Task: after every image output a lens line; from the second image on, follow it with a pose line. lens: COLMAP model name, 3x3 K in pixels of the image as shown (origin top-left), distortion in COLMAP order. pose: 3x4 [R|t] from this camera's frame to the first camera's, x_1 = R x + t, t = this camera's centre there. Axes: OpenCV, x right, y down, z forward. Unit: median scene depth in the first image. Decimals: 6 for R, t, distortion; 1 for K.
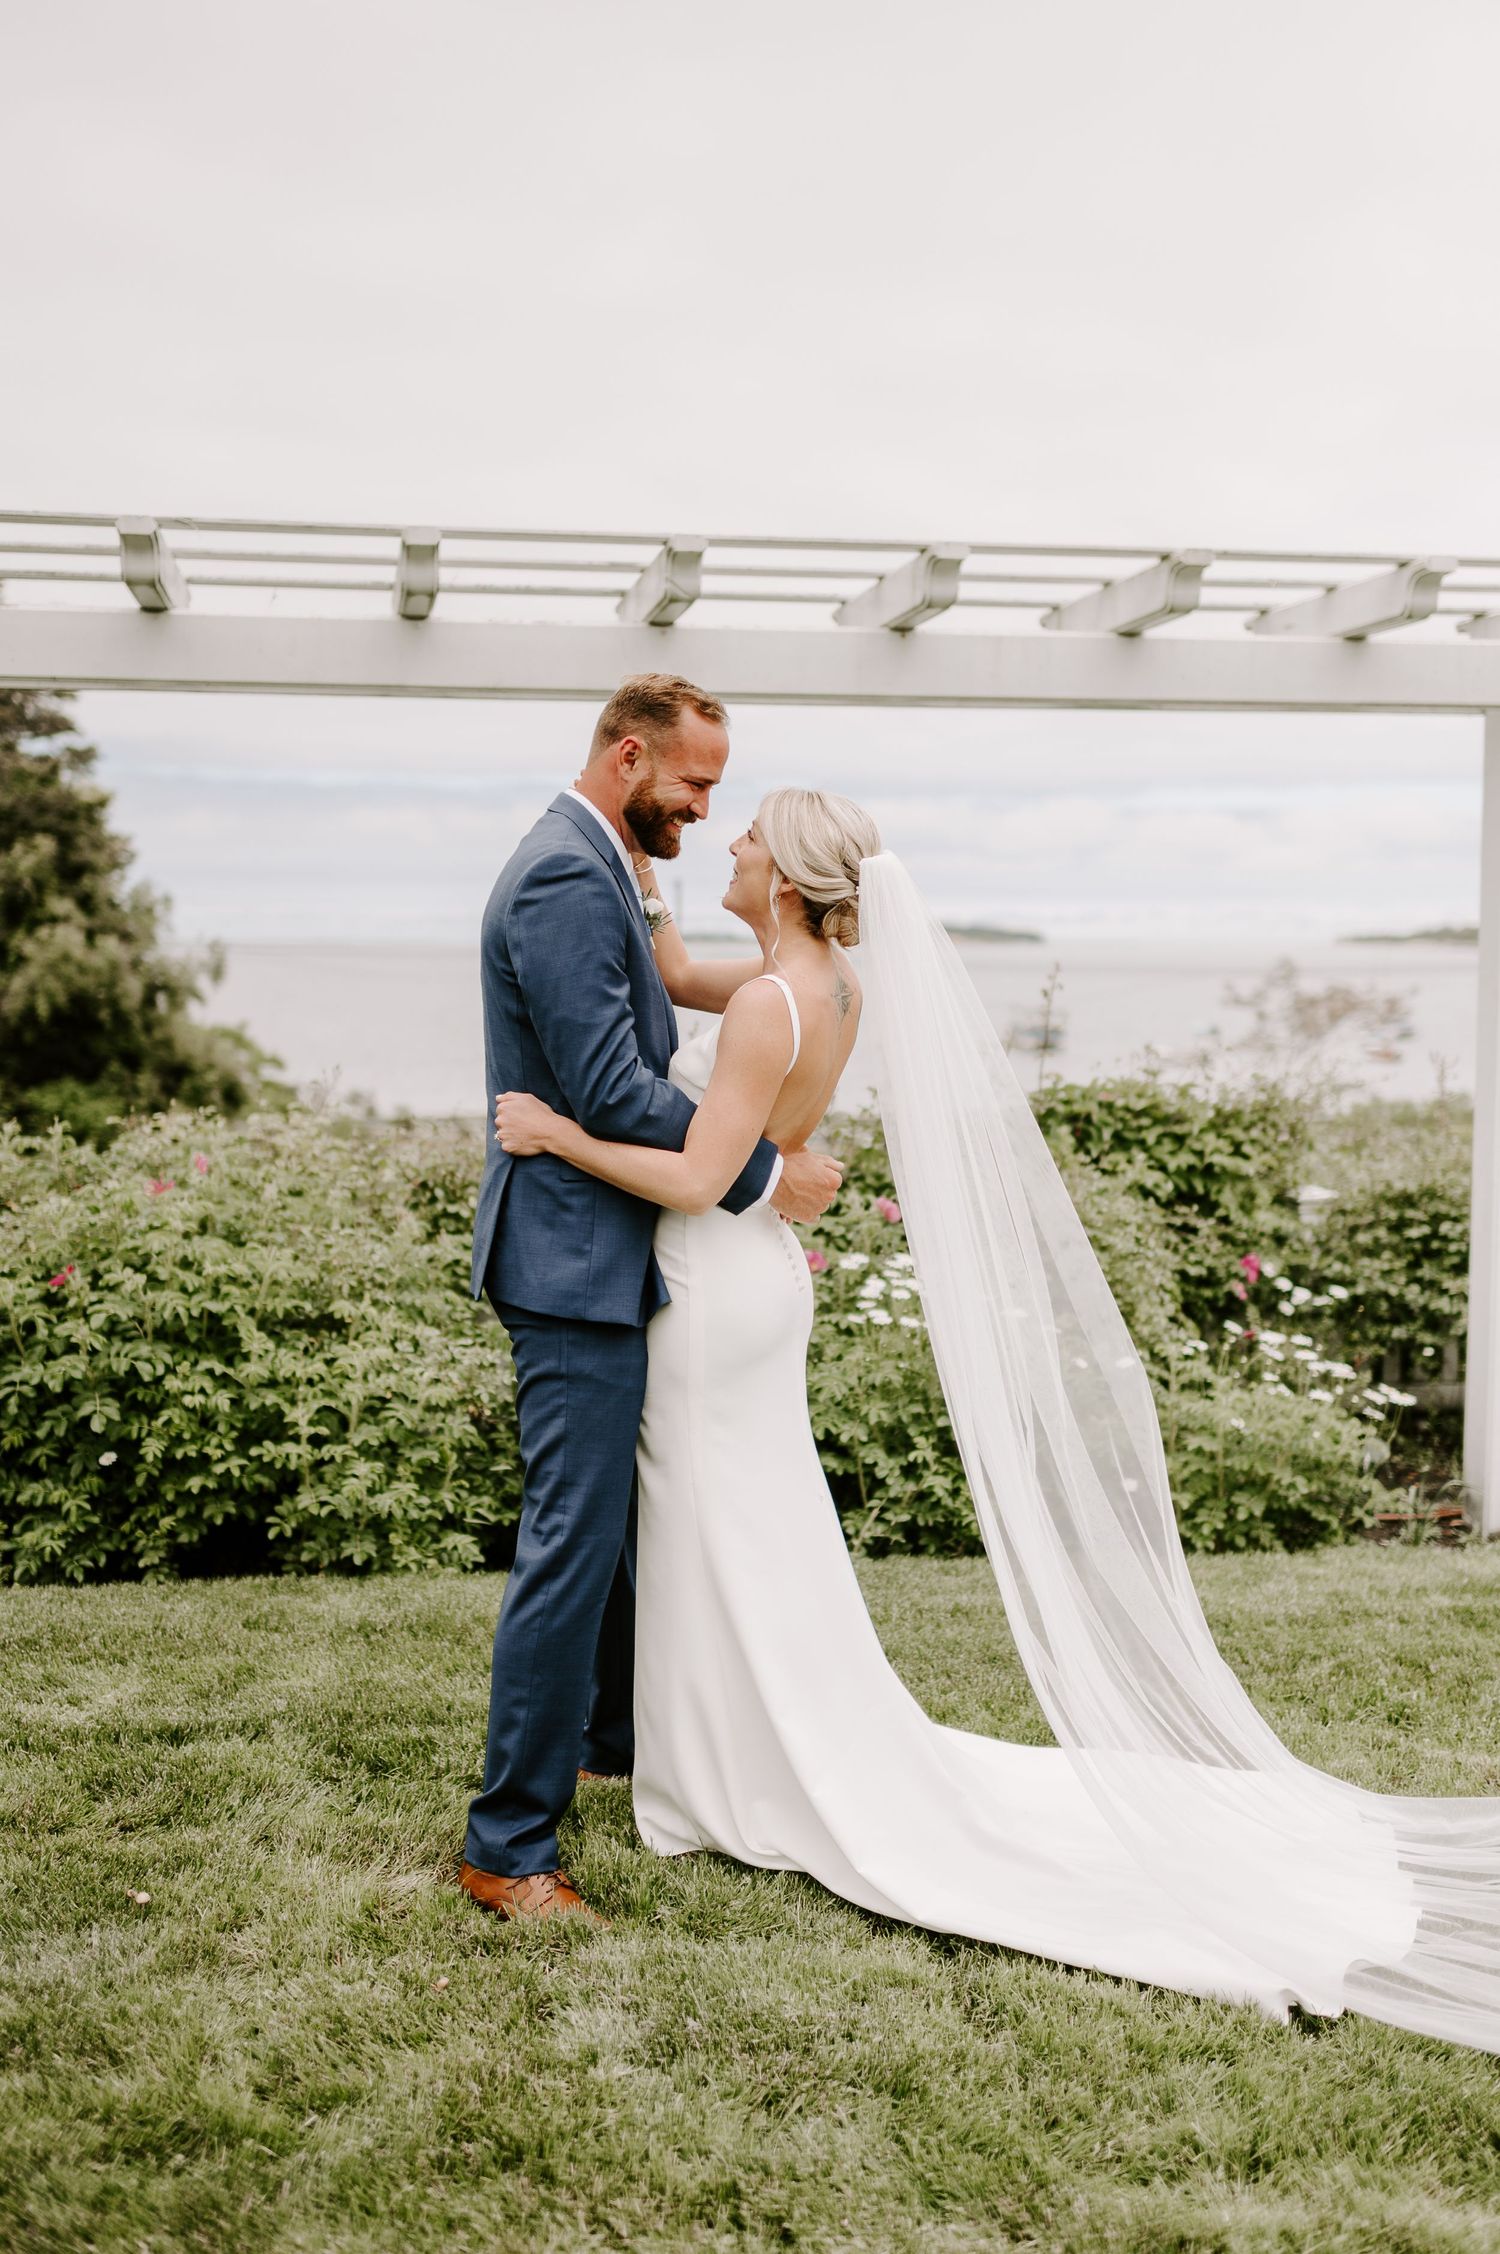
lens RADIAL K [[2460.6, 0, 750.0], [0, 2460.6, 1127.0], [0, 0, 1]] dist [0.003054, -0.012533]
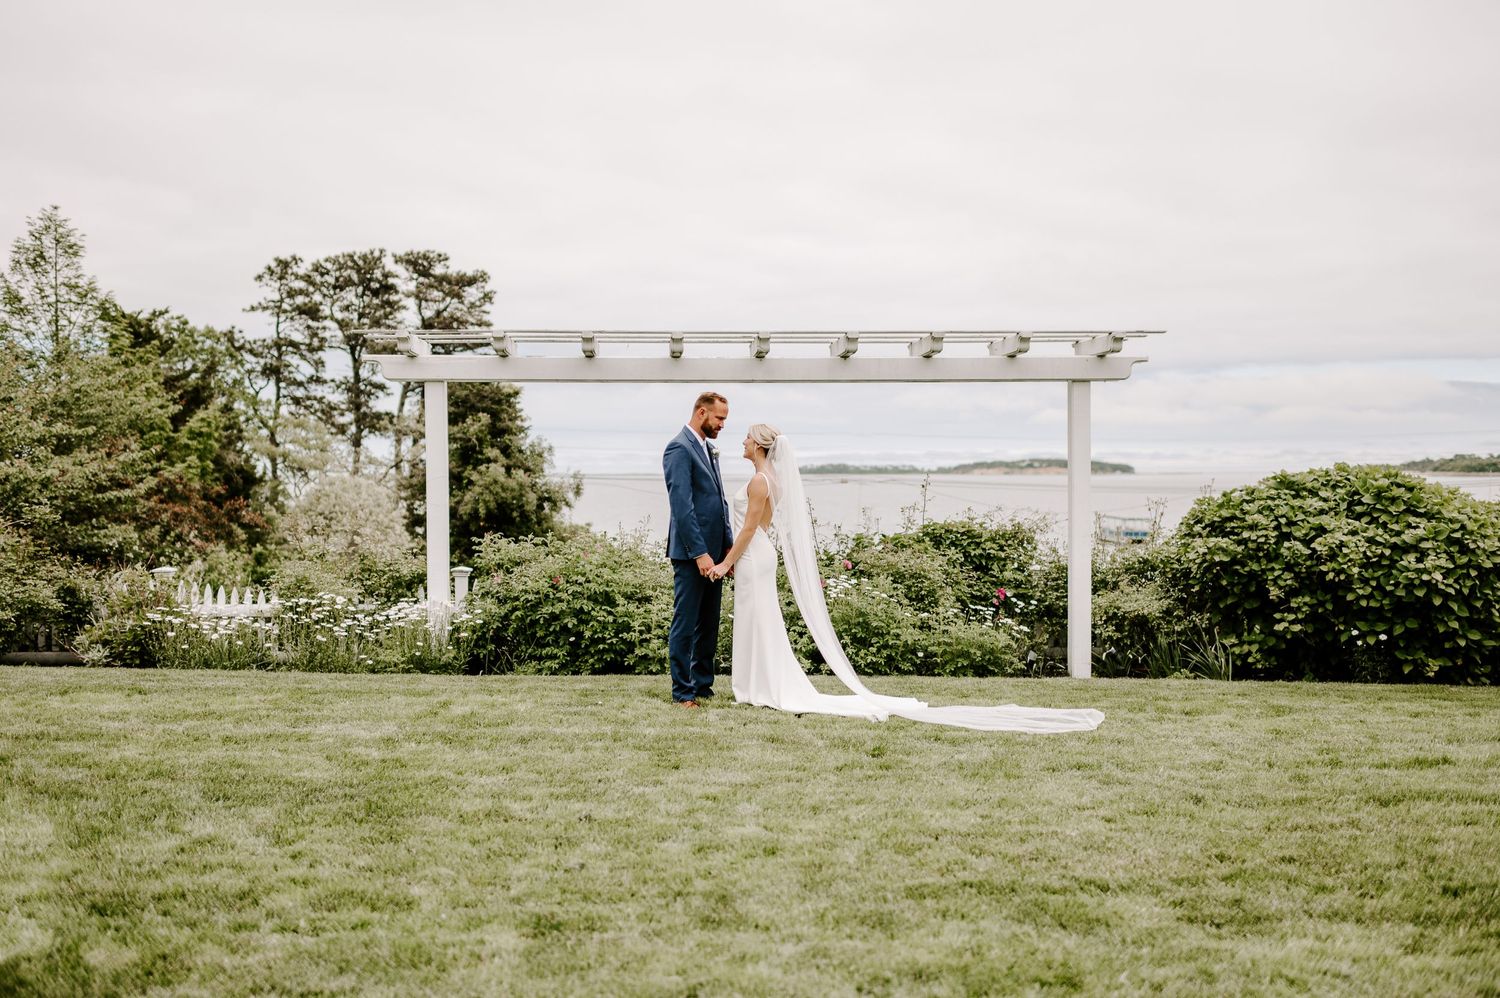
lens RADIAL K [[1703.9, 0, 702.1], [0, 1703.9, 497.3], [0, 0, 1]] dist [-0.006309, -0.005430]
pose [[0.991172, -0.002894, -0.132548, 0.167480], [-0.005226, 0.998132, -0.060869, 0.086017], [0.132477, 0.061025, 0.989306, -1.018228]]
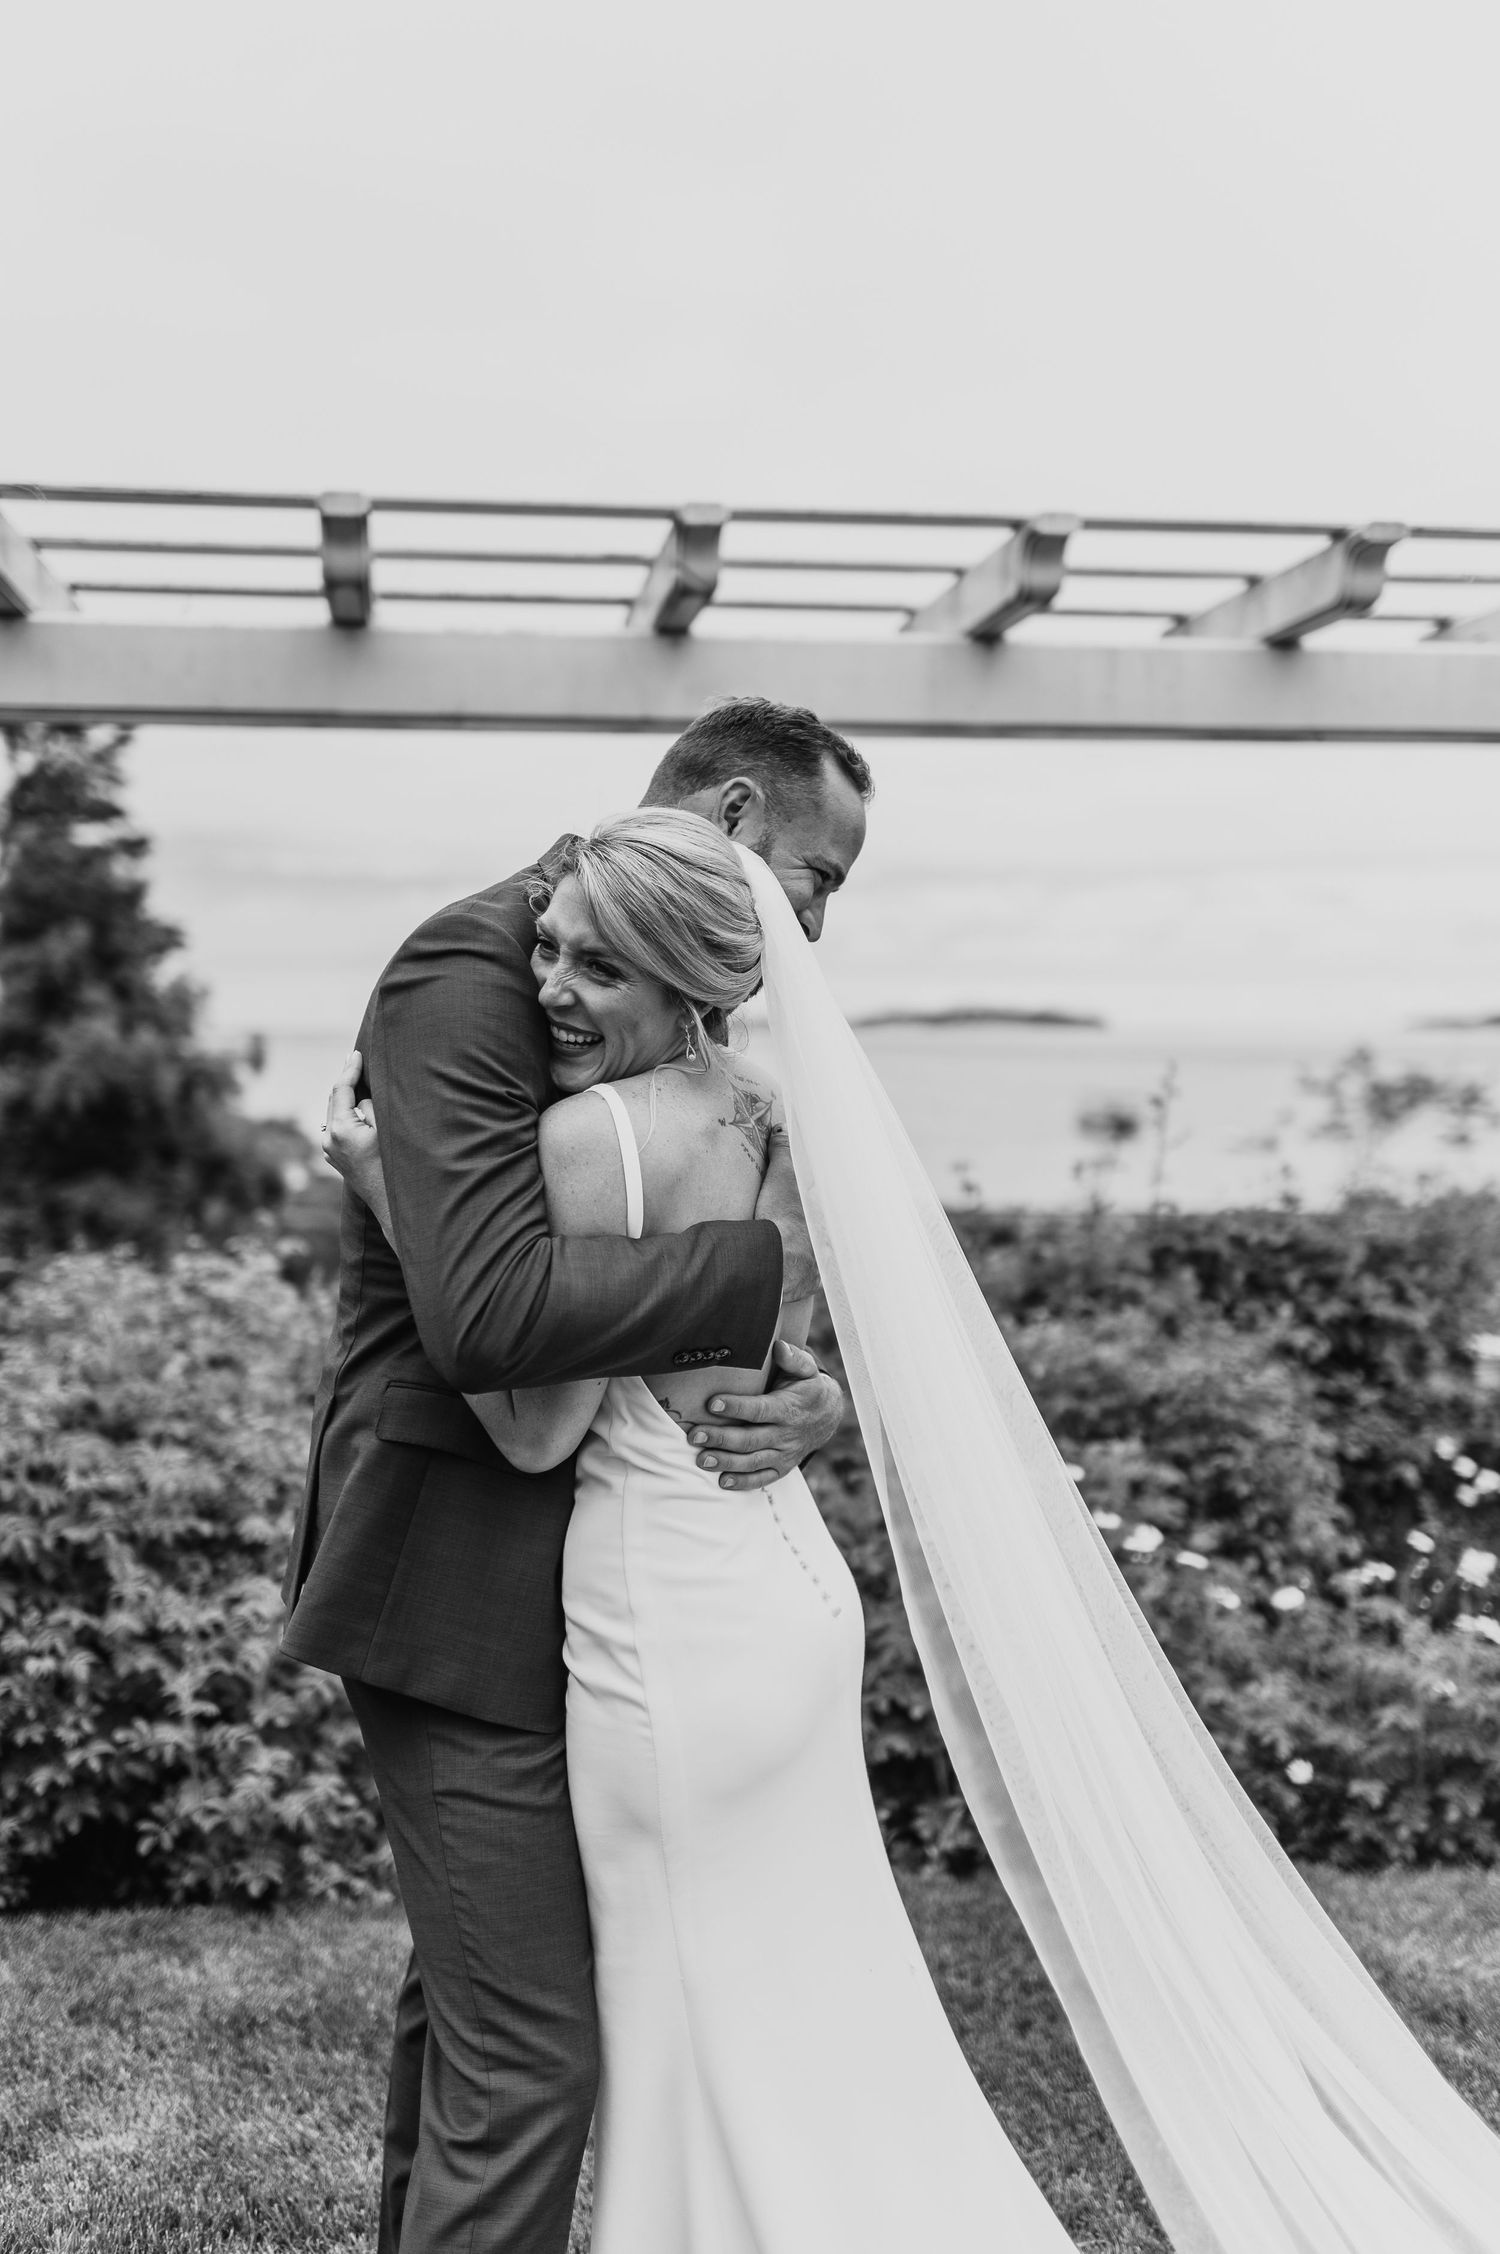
lens RADIAL K [[2460.6, 0, 750.0], [0, 2460.6, 1127.0], [0, 0, 1]] dist [0.003054, -0.012533]
pose [[0.999658, -0.002357, -0.026026, 0.007712], [0.001459, 0.999404, -0.034482, -0.024572], [0.026092, 0.034432, 0.999066, 0.247660]]
